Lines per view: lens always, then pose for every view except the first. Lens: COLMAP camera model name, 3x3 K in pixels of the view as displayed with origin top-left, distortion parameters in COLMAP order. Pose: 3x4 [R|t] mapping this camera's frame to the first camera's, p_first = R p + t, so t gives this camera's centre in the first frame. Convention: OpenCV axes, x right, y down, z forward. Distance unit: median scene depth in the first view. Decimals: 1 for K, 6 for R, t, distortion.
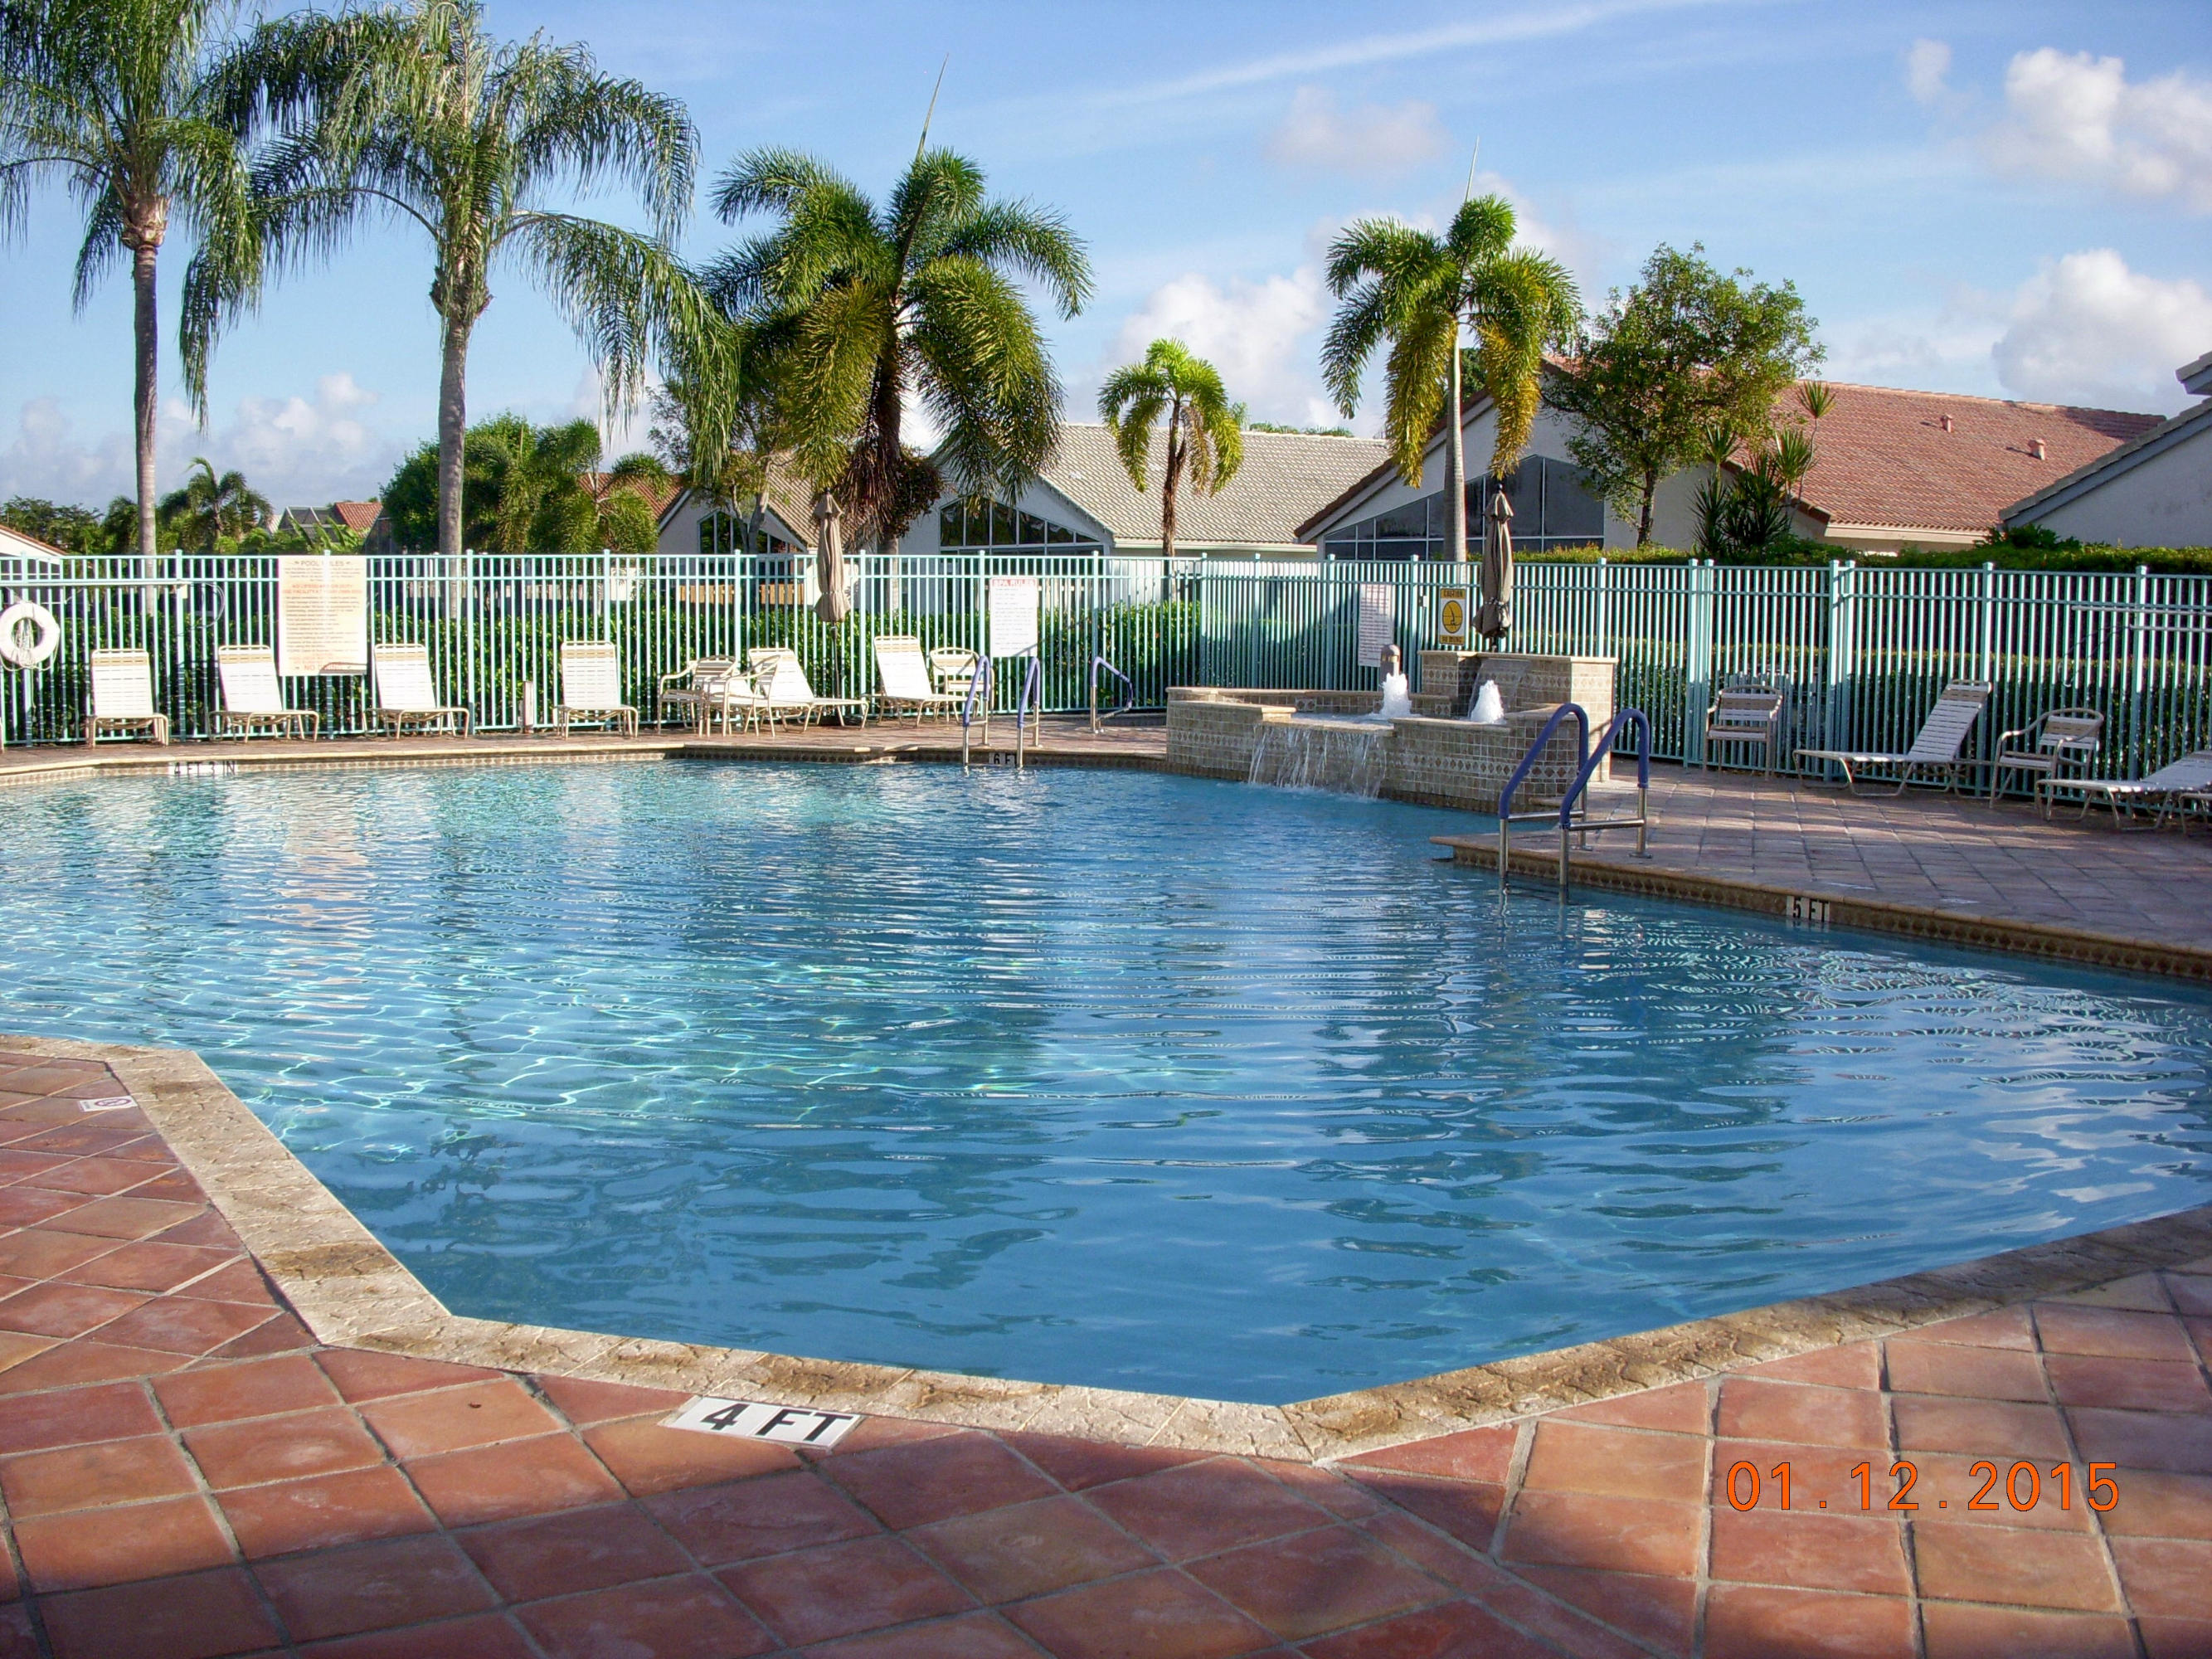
lens RADIAL K [[2425.5, 0, 1105.7], [0, 2425.5, 805.8], [0, 0, 1]] dist [-0.277295, 0.305294]
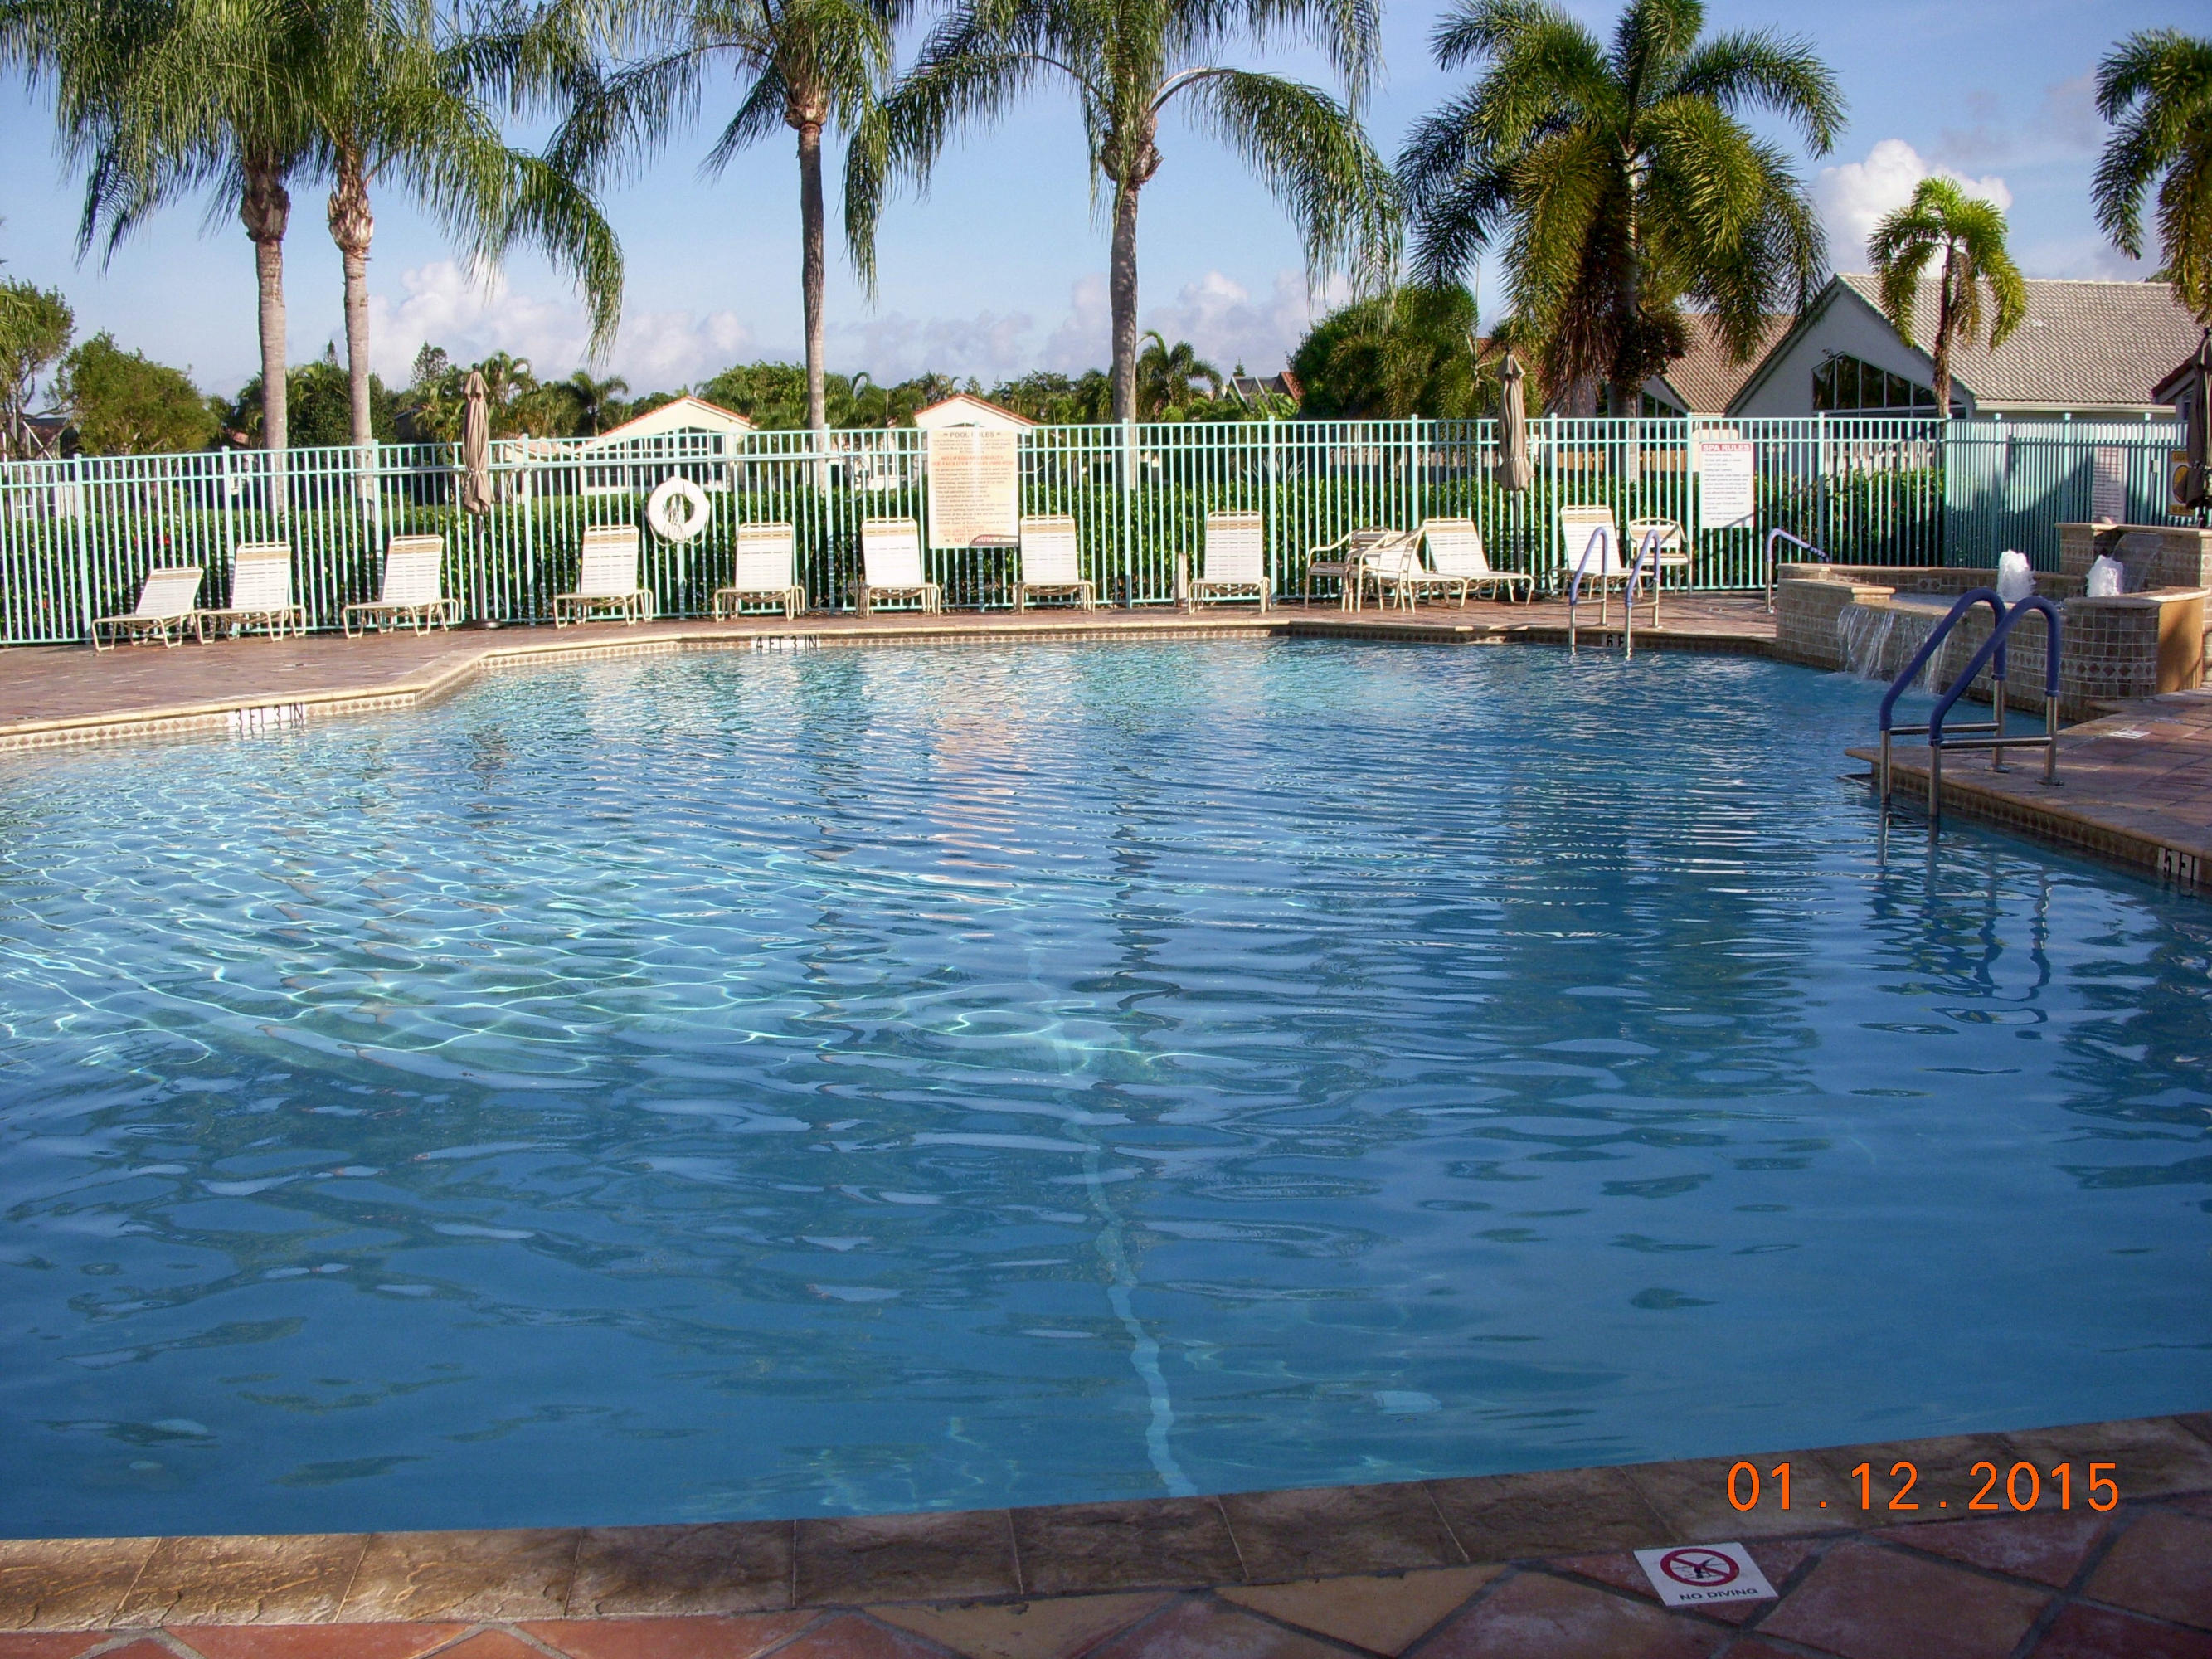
lens RADIAL K [[2428.9, 0, 1107.2], [0, 2428.9, 830.9], [0, 0, 1]] dist [-0.220248, 0.106420]
pose [[0.921803, 0.036947, -0.385893, 0.112470], [-0.011665, 0.997641, 0.067653, -0.005762], [0.387482, -0.057862, 0.920060, 0.073969]]
